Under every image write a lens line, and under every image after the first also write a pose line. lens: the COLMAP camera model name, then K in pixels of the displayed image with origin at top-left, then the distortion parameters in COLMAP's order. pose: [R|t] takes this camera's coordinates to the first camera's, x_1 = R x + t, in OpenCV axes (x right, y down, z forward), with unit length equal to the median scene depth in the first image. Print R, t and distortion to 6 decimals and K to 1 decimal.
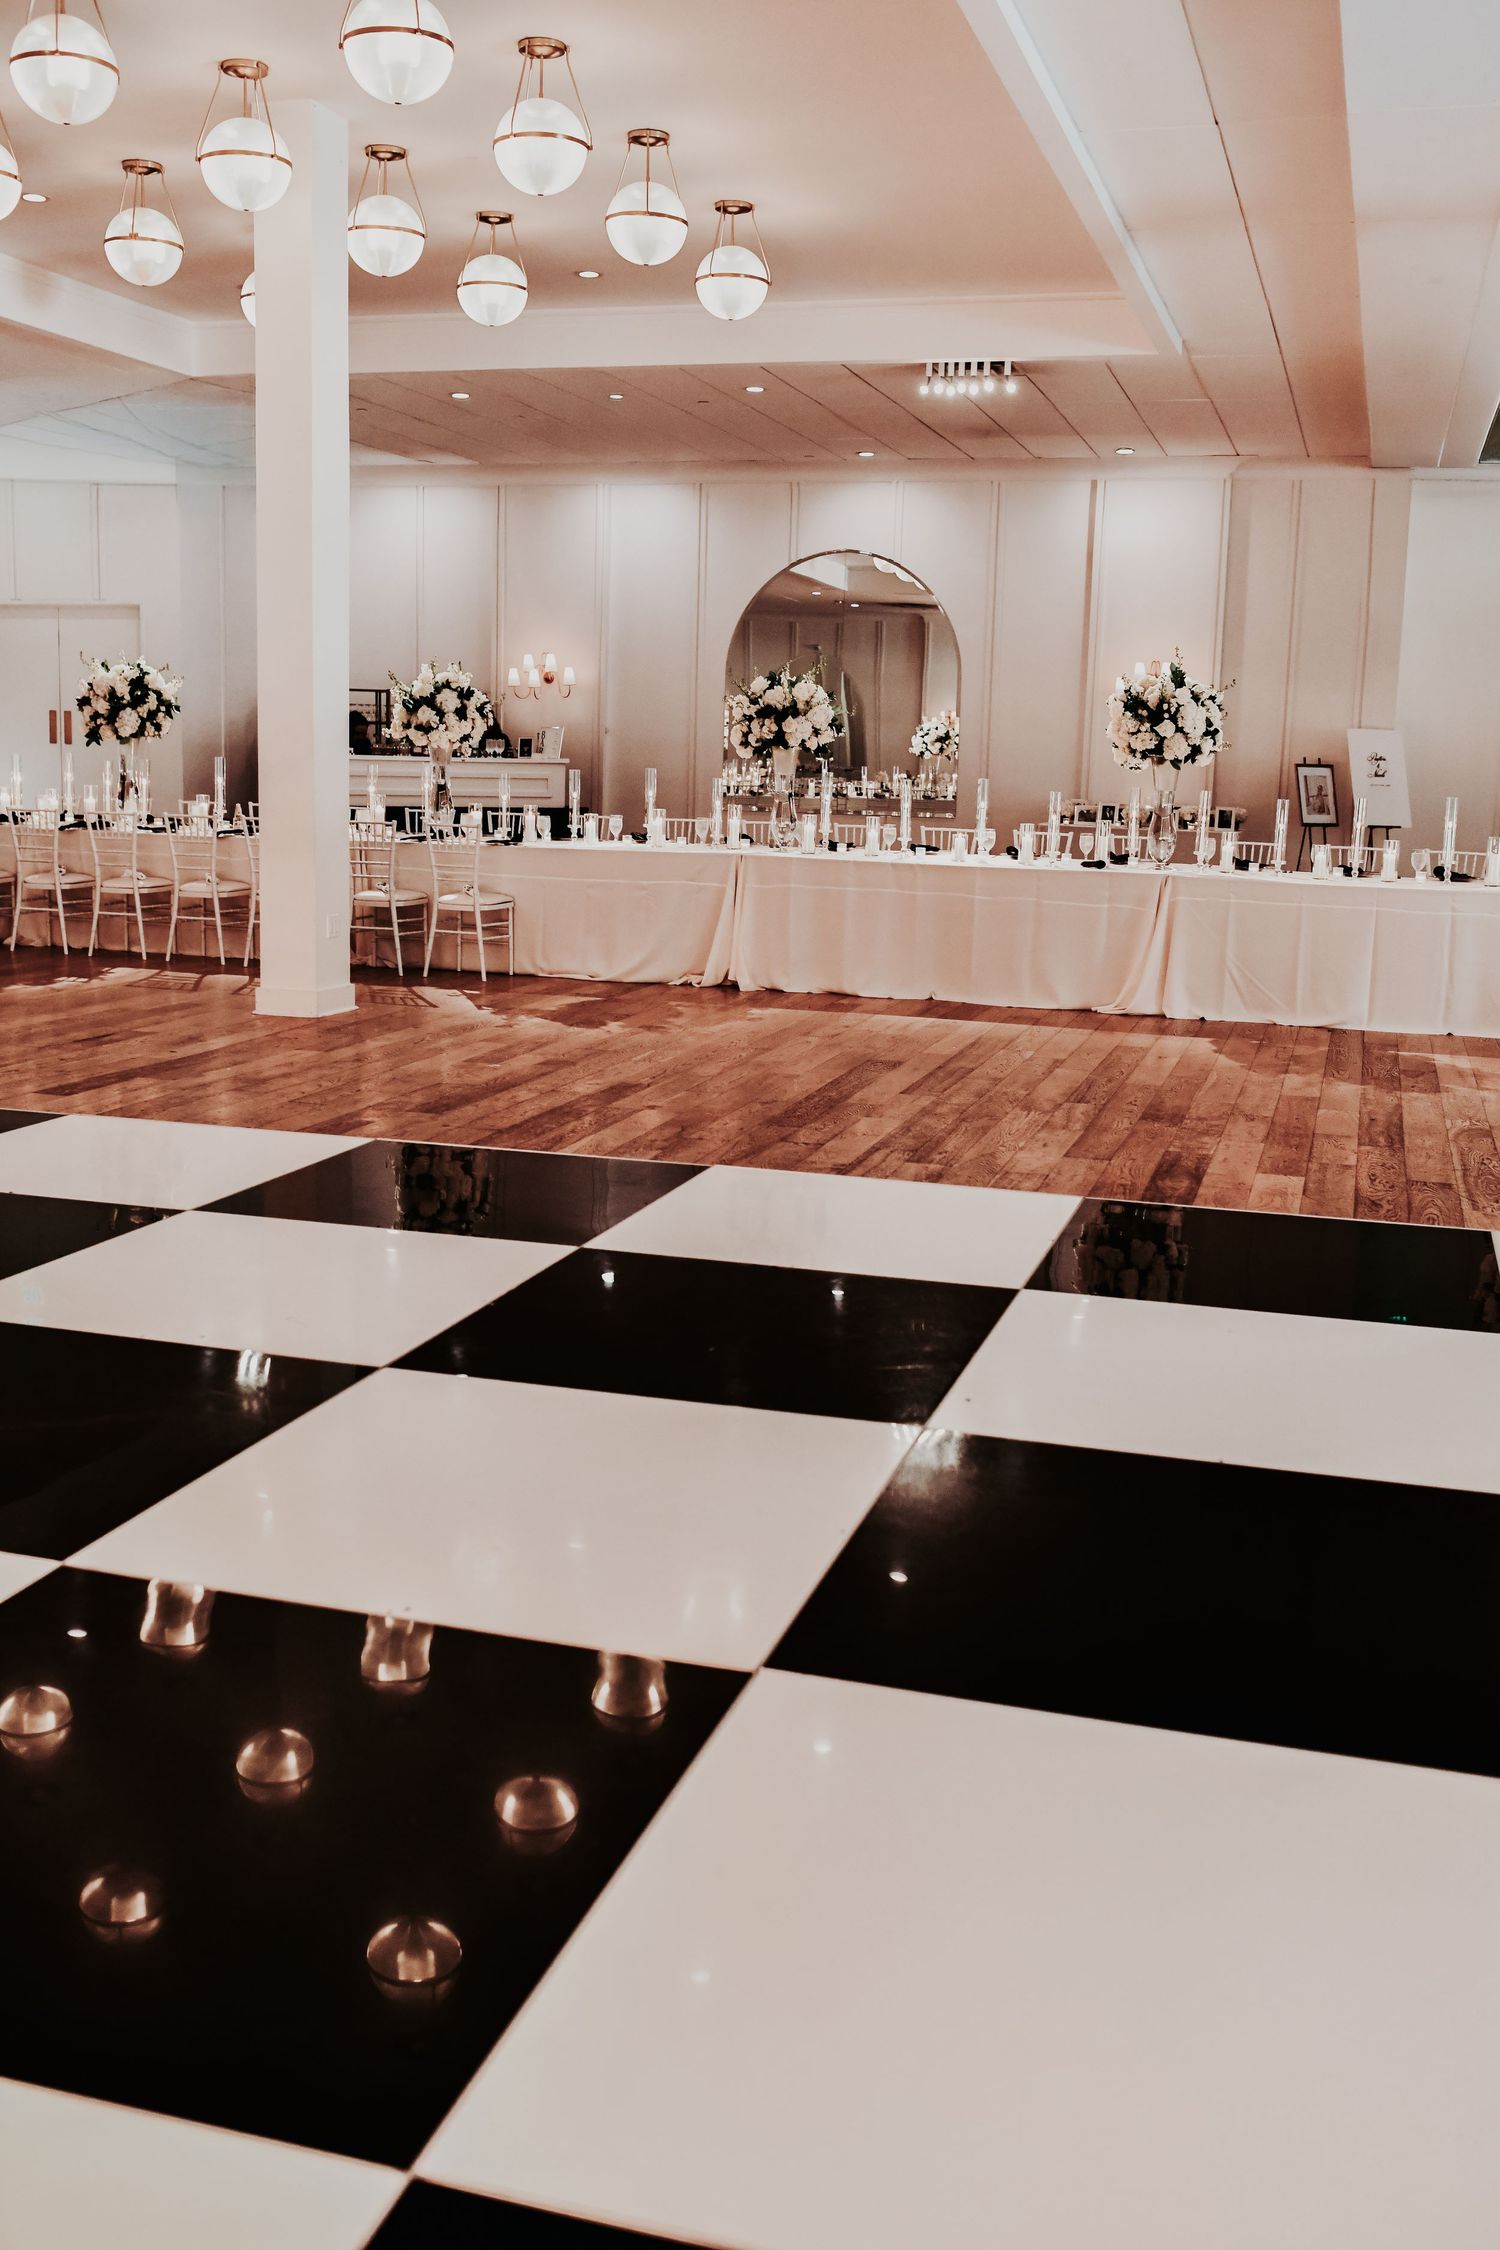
lens RADIAL K [[2150.9, 0, 742.0], [0, 2150.9, 1142.7], [0, 0, 1]] dist [-0.079670, 0.102231]
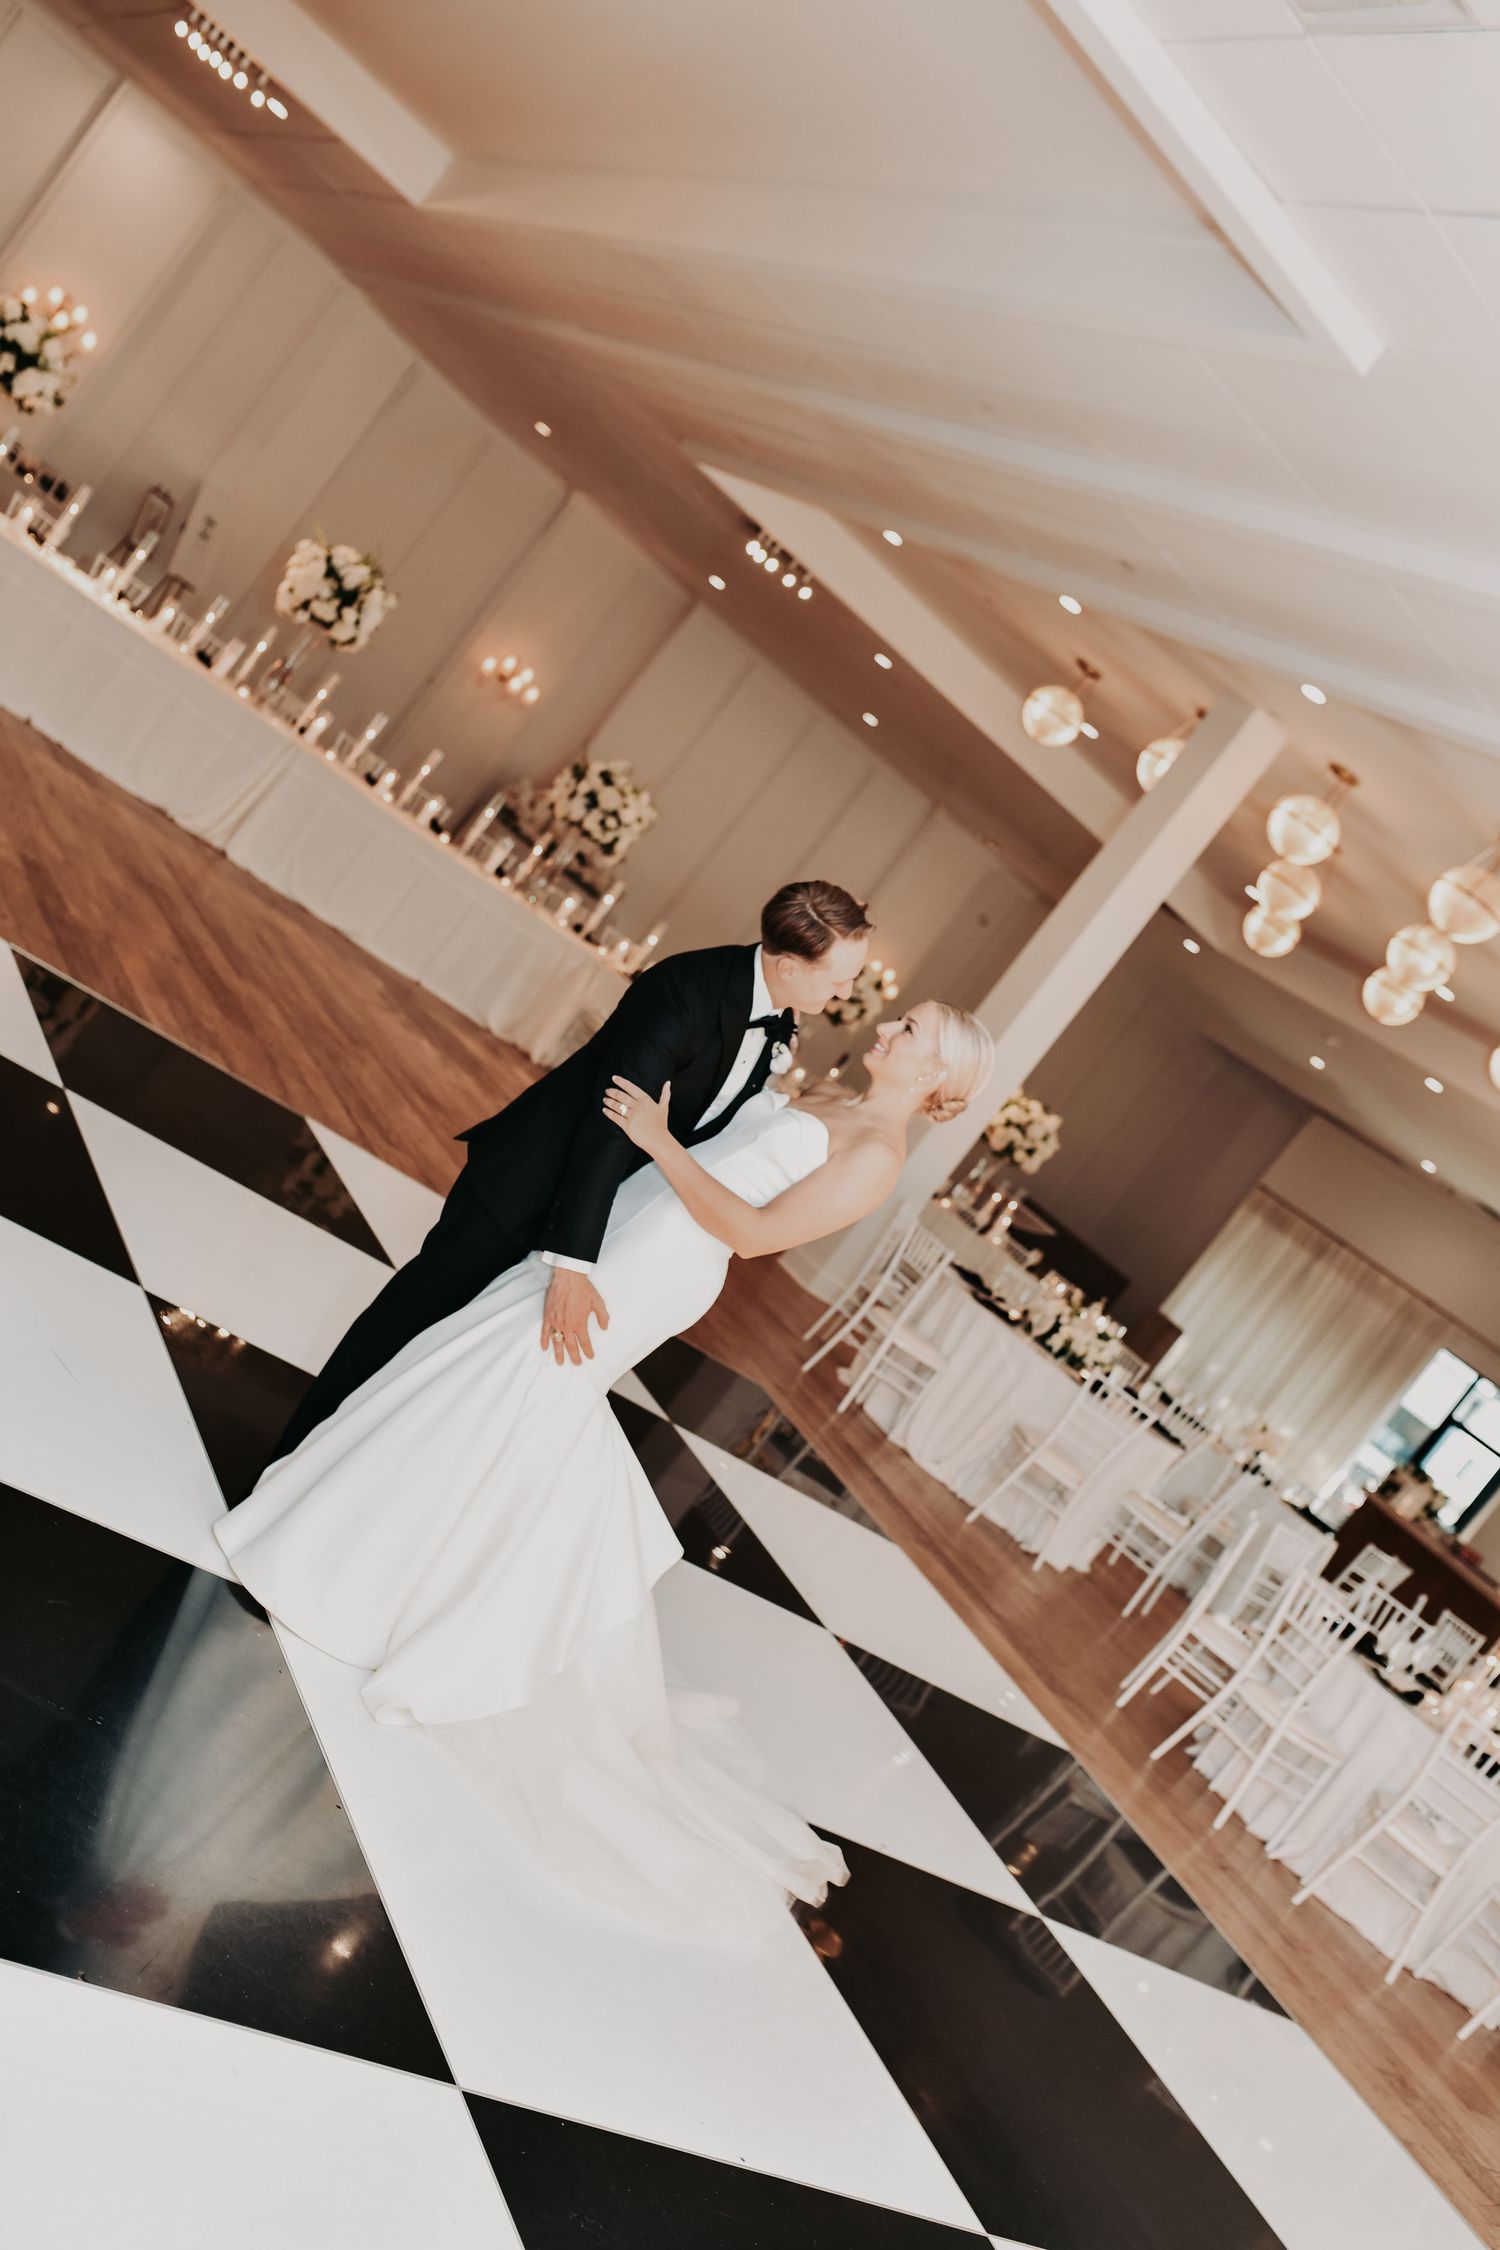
lens RADIAL K [[2150.9, 0, 742.0], [0, 2150.9, 1142.7], [0, 0, 1]] dist [-0.079670, 0.102231]
pose [[0.541552, 0.298603, 0.785849, -0.449964], [-0.474696, 0.880119, -0.007296, -0.046331], [-0.693819, -0.369088, 0.618376, 0.106015]]
